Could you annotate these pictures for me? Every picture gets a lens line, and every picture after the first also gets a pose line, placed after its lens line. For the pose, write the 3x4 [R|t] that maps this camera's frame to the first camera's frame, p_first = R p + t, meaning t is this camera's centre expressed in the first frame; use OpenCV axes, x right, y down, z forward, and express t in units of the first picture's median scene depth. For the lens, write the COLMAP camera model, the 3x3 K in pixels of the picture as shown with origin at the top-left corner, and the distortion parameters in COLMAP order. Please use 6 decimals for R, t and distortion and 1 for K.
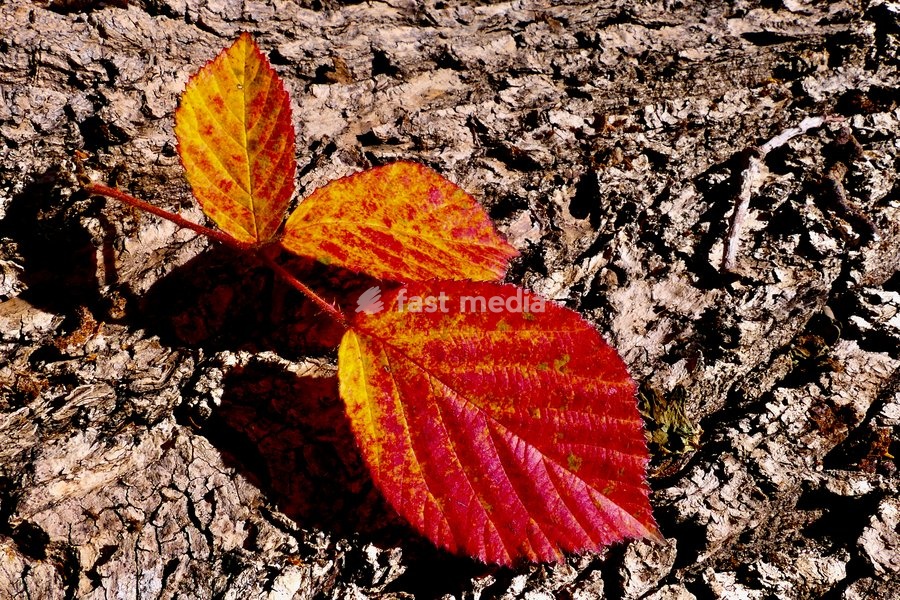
lens RADIAL K [[834.8, 0, 450.0], [0, 834.8, 300.0], [0, 0, 1]] dist [-0.065687, 0.107253]
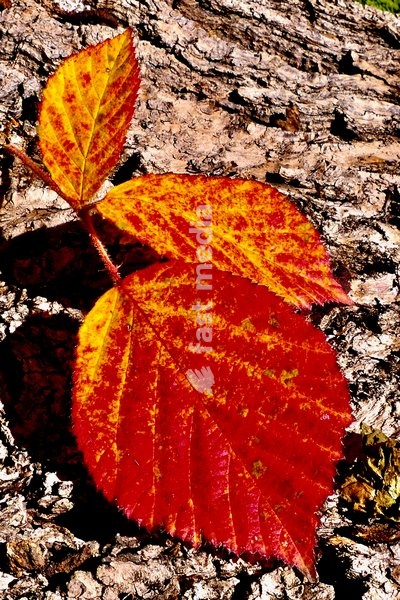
lens RADIAL K [[973.2, 0, 200.0], [0, 973.2, 300.0], [0, 0, 1]] dist [-0.055740, -0.116733]
pose [[0.864680, 0.246131, -0.437891, 0.506461], [-0.324649, 0.939030, -0.113253, 0.150385], [0.383317, 0.240089, 0.891866, -0.085996]]
